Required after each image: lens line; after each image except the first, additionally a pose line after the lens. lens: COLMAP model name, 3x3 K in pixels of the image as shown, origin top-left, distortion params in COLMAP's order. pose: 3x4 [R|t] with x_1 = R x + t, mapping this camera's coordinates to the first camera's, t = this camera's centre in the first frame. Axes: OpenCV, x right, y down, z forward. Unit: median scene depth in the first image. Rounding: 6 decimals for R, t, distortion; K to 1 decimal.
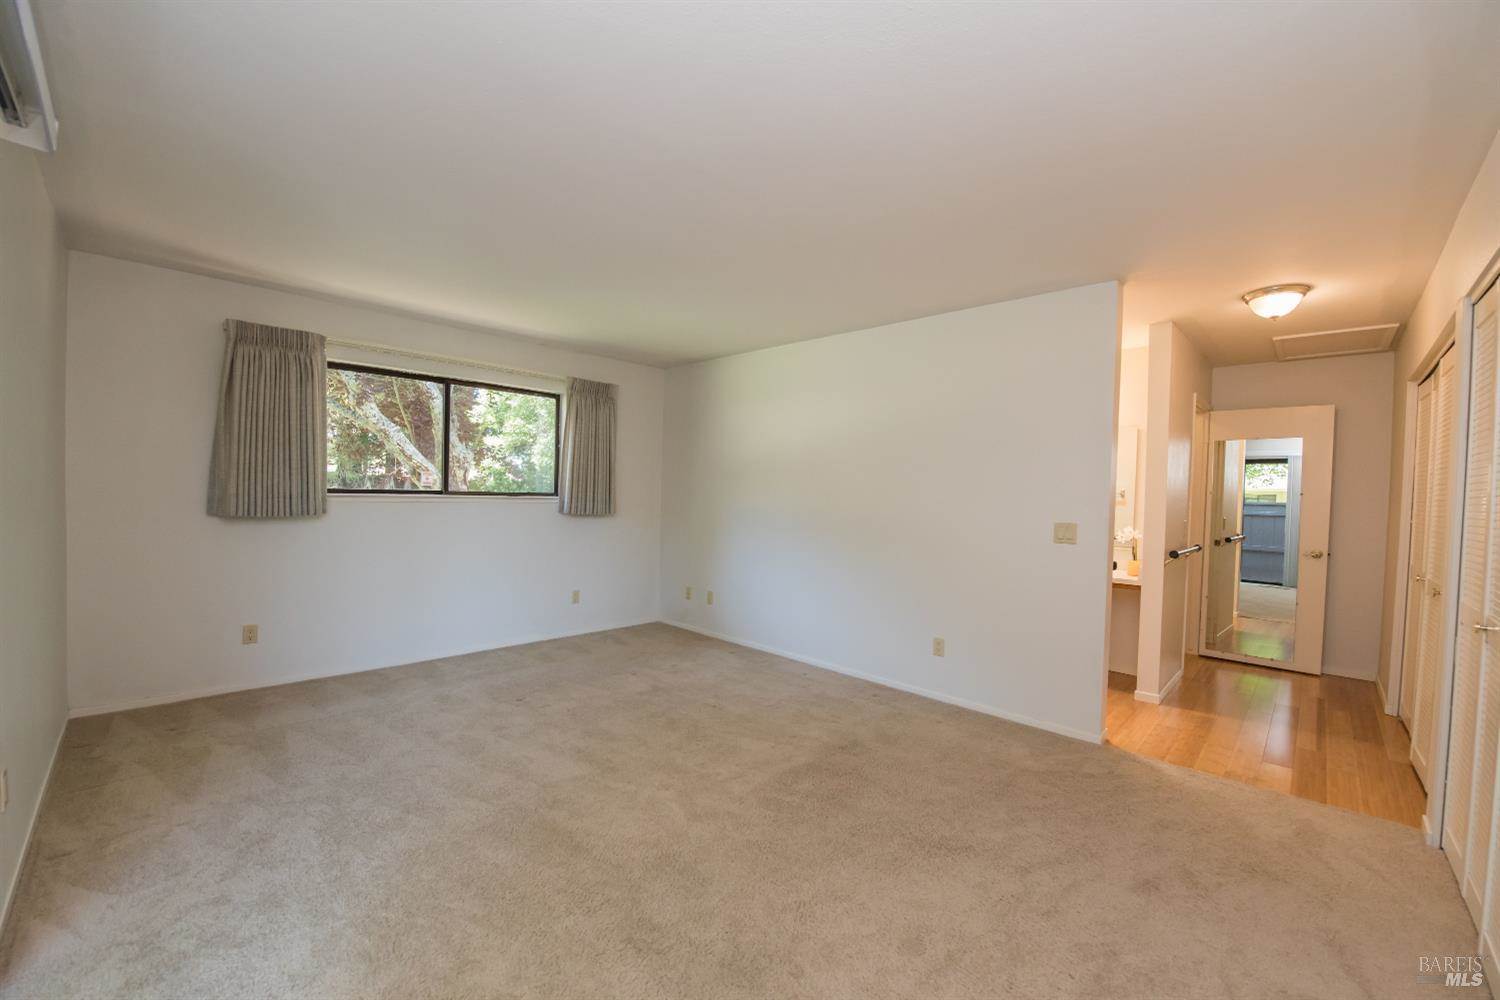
lens RADIAL K [[597.7, 0, 736.3], [0, 597.7, 502.1], [0, 0, 1]] dist [0.000600, -0.000006]
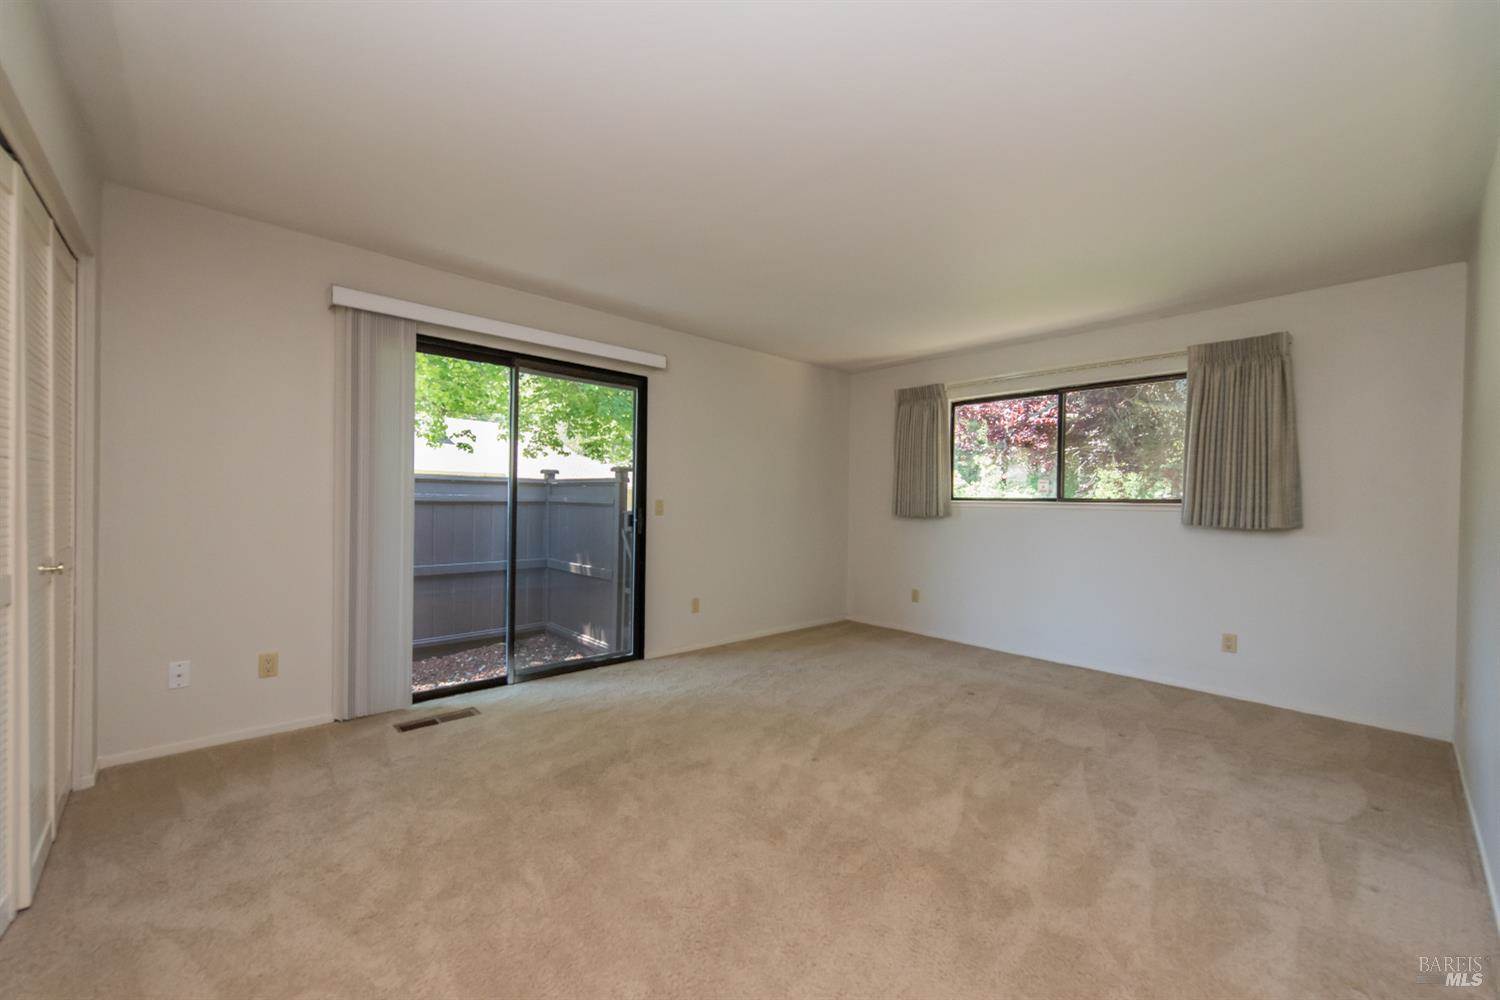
lens RADIAL K [[597.7, 0, 736.3], [0, 597.7, 502.1], [0, 0, 1]] dist [0.000600, -0.000006]
pose [[-0.072830, -0.012170, -0.997270, 0.636836], [-0.015788, 0.999814, -0.011048, 0.008629], [0.997219, 0.014940, -0.073009, 0.579223]]
